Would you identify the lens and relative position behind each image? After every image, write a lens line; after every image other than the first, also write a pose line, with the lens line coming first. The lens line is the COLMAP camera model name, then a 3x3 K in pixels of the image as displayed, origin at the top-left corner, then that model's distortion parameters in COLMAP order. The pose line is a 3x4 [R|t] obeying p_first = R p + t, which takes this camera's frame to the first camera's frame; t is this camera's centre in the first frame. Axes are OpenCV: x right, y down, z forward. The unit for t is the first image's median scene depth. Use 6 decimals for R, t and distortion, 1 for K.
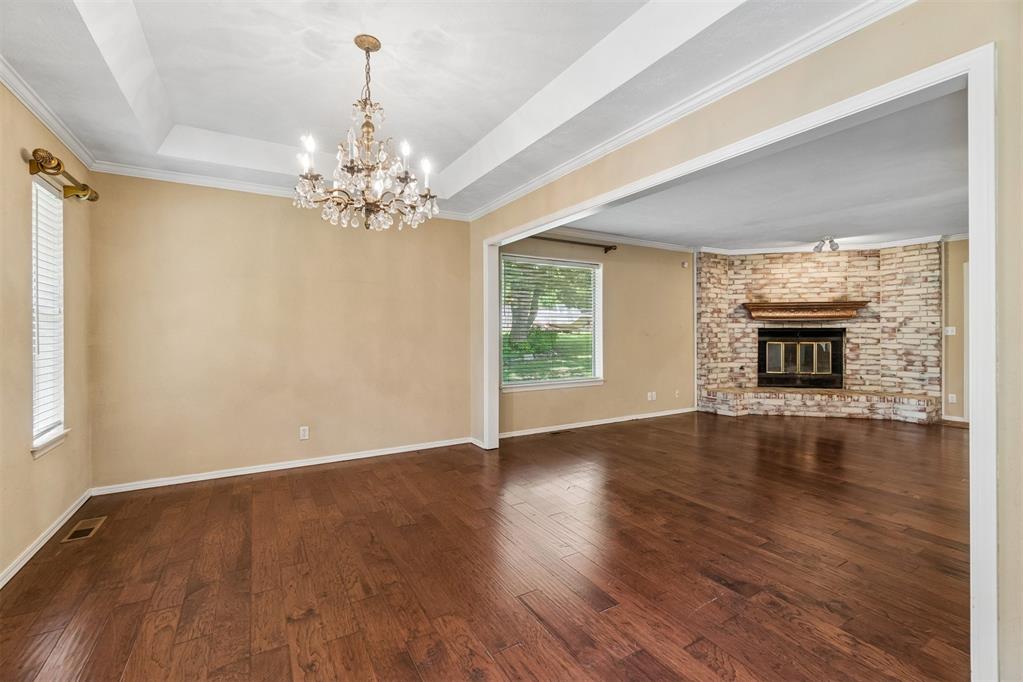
lens RADIAL K [[439.1, 0, 512.8], [0, 439.1, 333.7], [0, 0, 1]] dist [-0.006506, 0.002122]
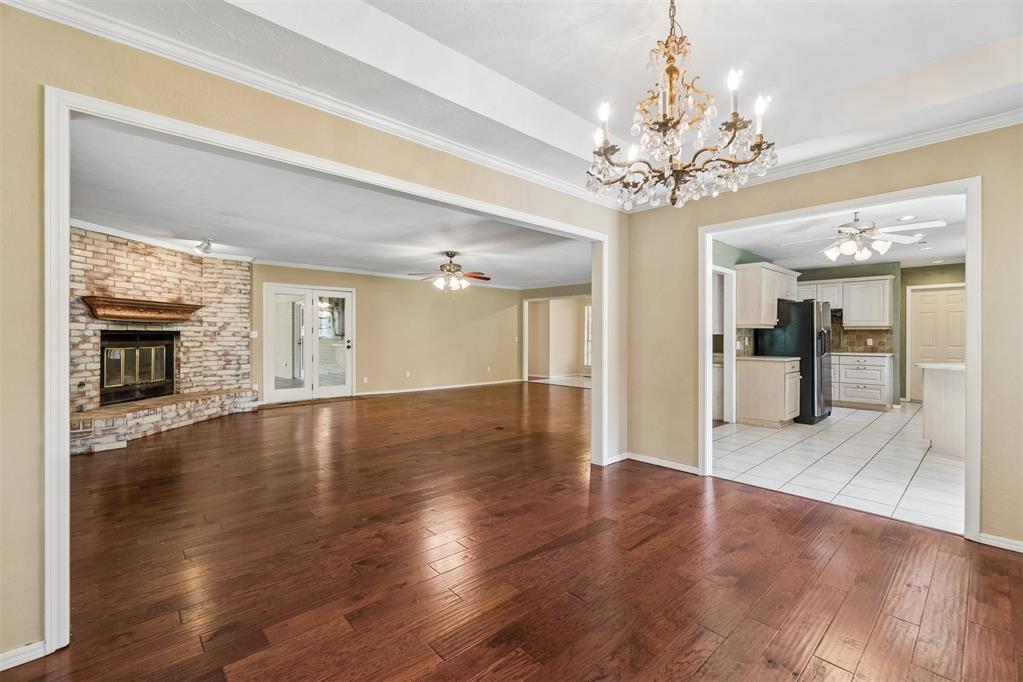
lens RADIAL K [[439.1, 0, 508.9], [0, 439.1, 334.4], [0, 0, 1]] dist [-0.006506, 0.002122]
pose [[-0.200220, 0.002111, 0.979749, -0.345486], [0.002010, 0.999996, -0.001744, -0.002595], [-0.979749, 0.001620, -0.200223, 0.480055]]
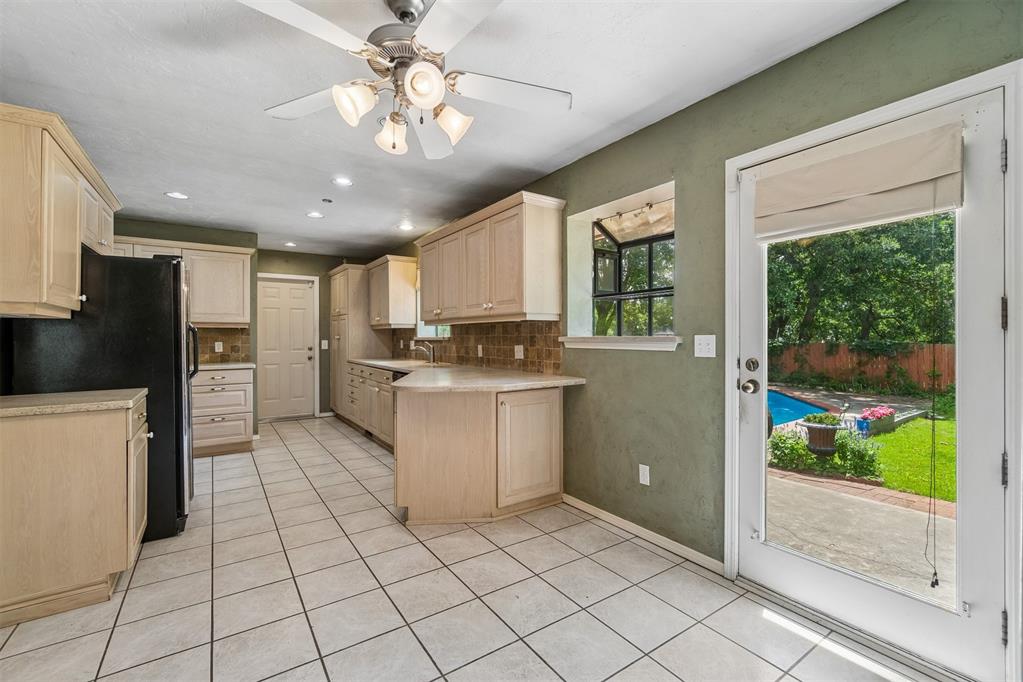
lens RADIAL K [[439.1, 0, 512.8], [0, 439.1, 337.7], [0, 0, 1]] dist [-0.006506, 0.002122]
pose [[-0.998023, 0.004962, -0.062651, 0.141036], [0.004582, 0.999970, 0.006221, -0.001061], [0.062680, 0.005921, -0.998016, 0.099948]]
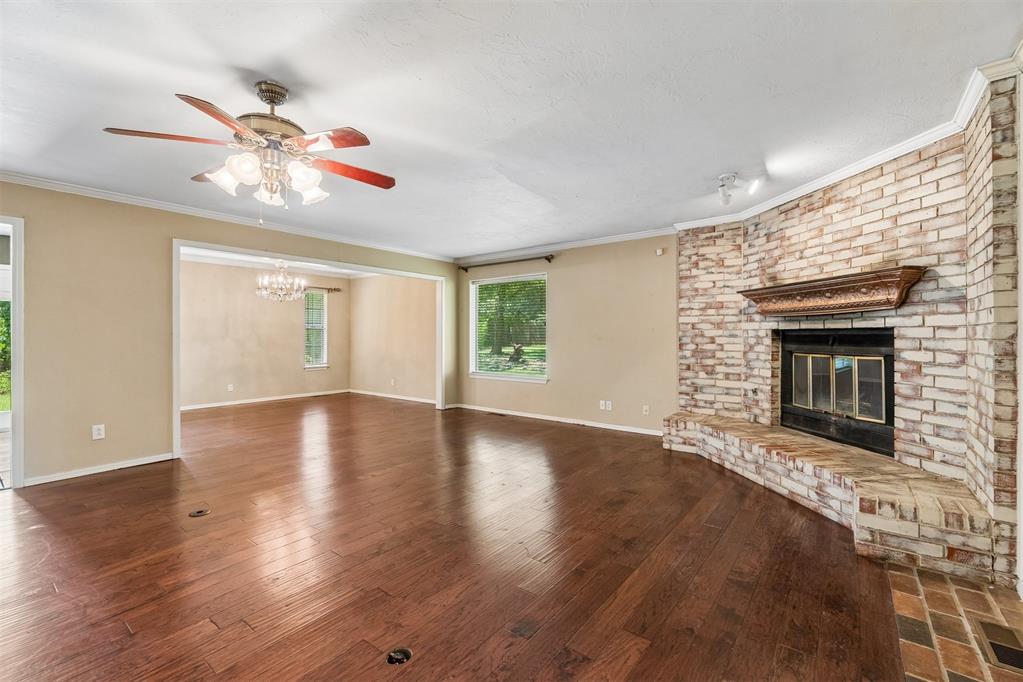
lens RADIAL K [[439.1, 0, 511.3], [0, 439.1, 335.8], [0, 0, 1]] dist [-0.006506, 0.002122]
pose [[0.365132, 0.001769, -0.930954, 1.049947], [-0.004630, 0.999989, 0.000084, -0.002513], [0.930944, 0.004280, 0.365136, 0.458682]]
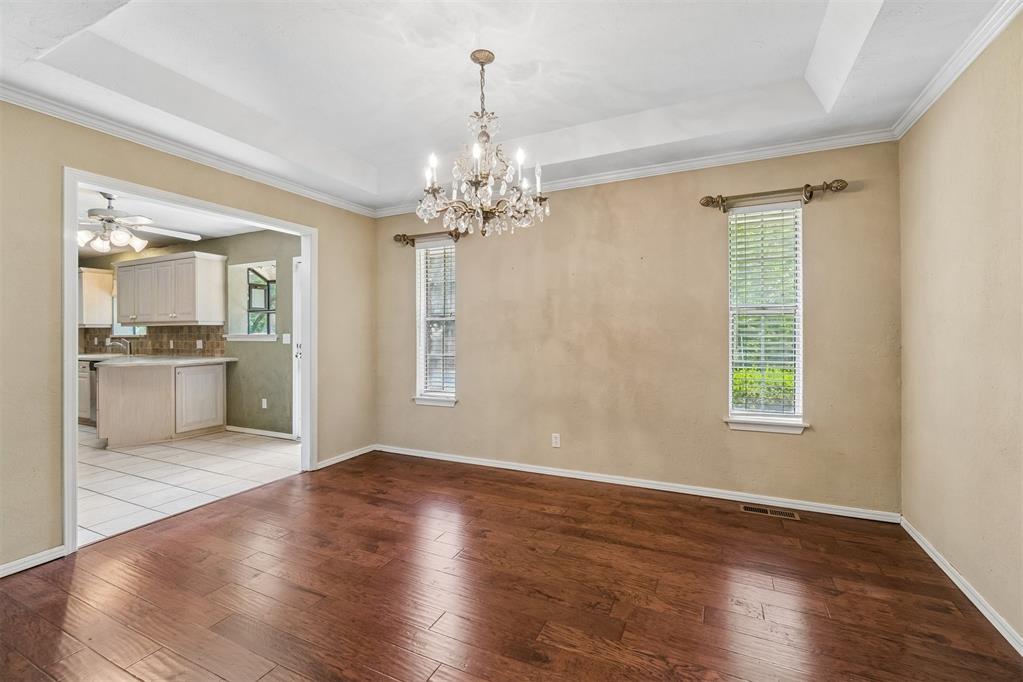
lens RADIAL K [[439.1, 0, 512.4], [0, 439.1, 331.4], [0, 0, 1]] dist [-0.006506, 0.002122]
pose [[-0.829870, 0.006972, -0.557914, 0.065509], [0.005679, 0.999976, 0.004049, -0.005313], [0.557928, 0.000192, -0.829889, 0.633581]]
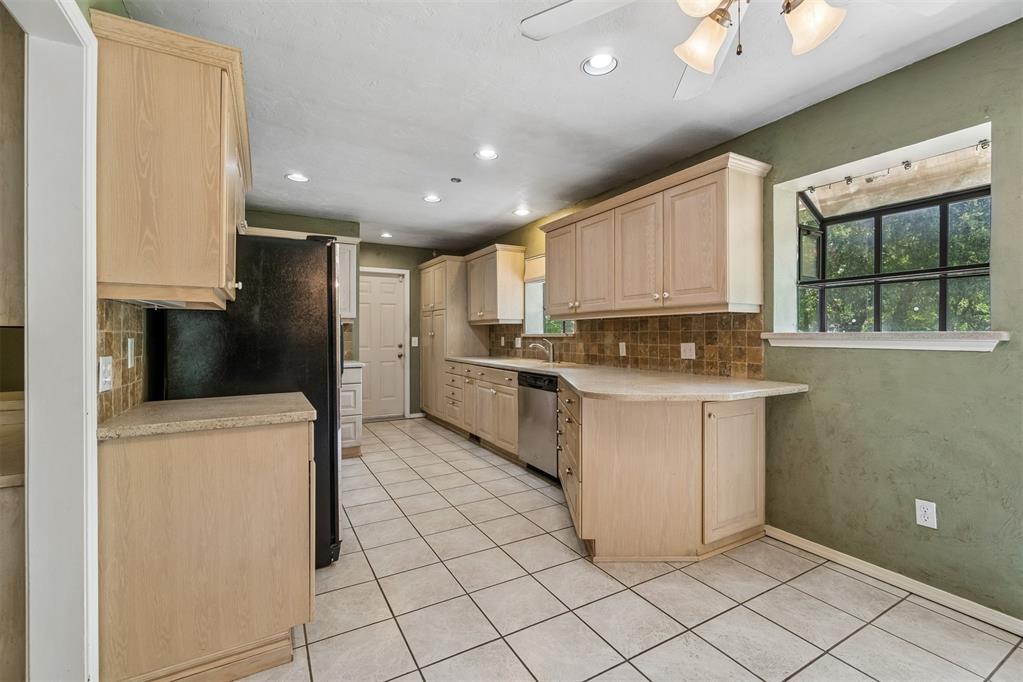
lens RADIAL K [[439.1, 0, 512.4], [0, 439.1, 335.7], [0, 0, 1]] dist [-0.006506, 0.002122]
pose [[-0.999740, 0.003459, 0.022518, 0.278860], [0.003612, 0.999971, 0.006735, 0.000411], [-0.022494, 0.006815, -0.999724, 0.016577]]
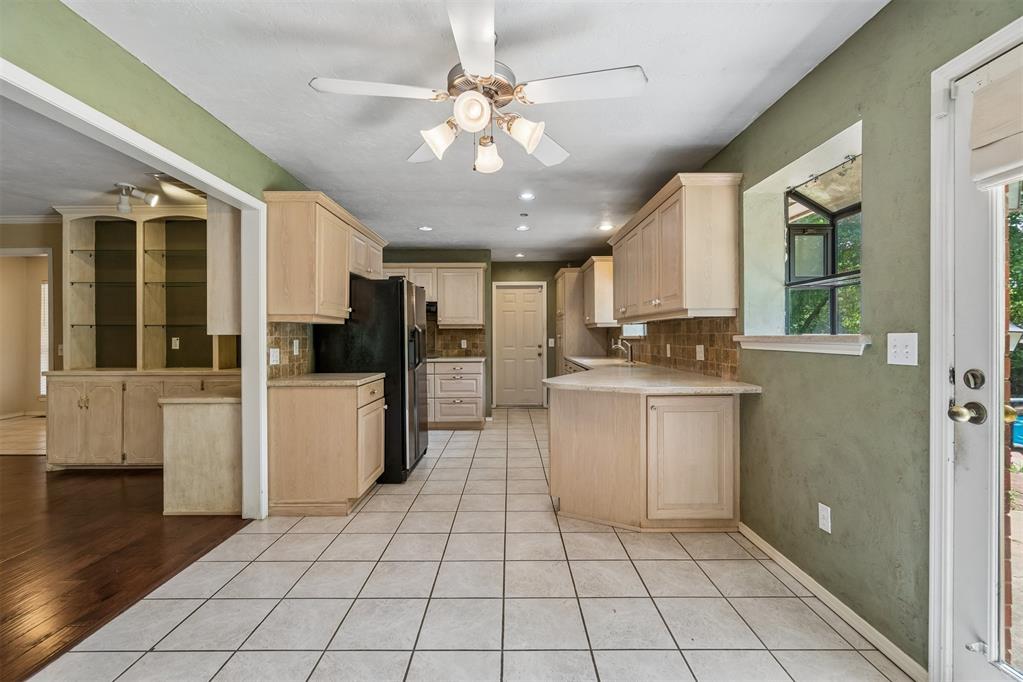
lens RADIAL K [[439.1, 0, 511.1], [0, 439.1, 336.4], [0, 0, 1]] dist [-0.006506, 0.002122]
pose [[-0.860679, 0.005468, 0.509119, 0.027126], [0.008097, 0.999963, 0.002948, -0.000867], [-0.509084, 0.006660, -0.860691, 0.077904]]
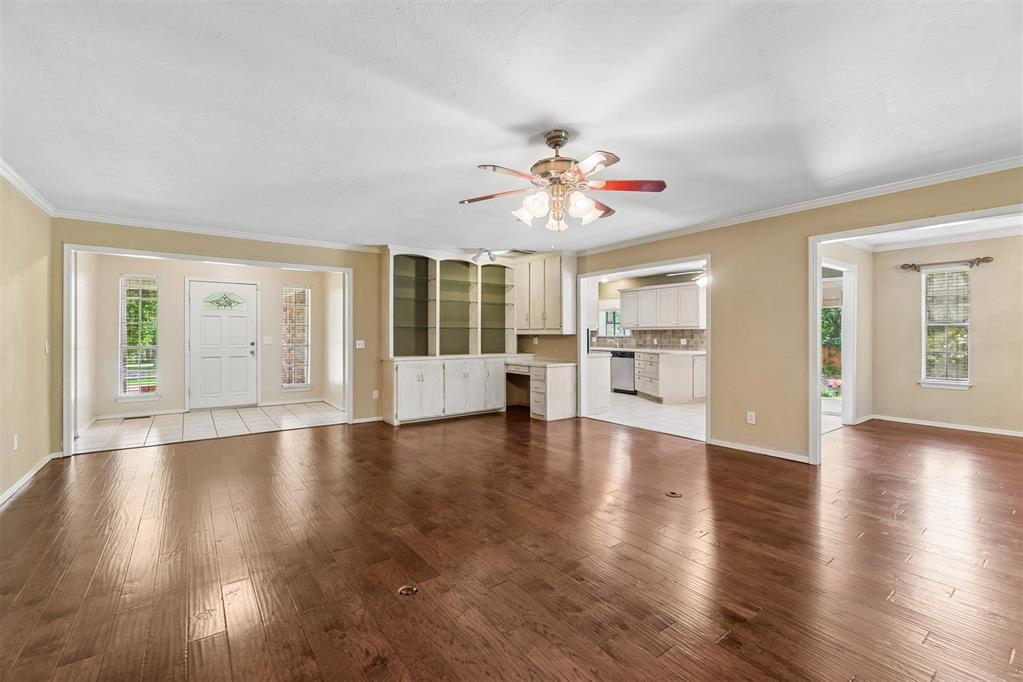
lens RADIAL K [[439.1, 0, 515.3], [0, 439.1, 333.1], [0, 0, 1]] dist [-0.006506, 0.002122]
pose [[-0.994651, 0.001947, -0.103278, 0.748425], [0.001960, 0.999998, -0.000020, -0.006675], [0.103278, -0.000223, -0.994653, 0.814567]]
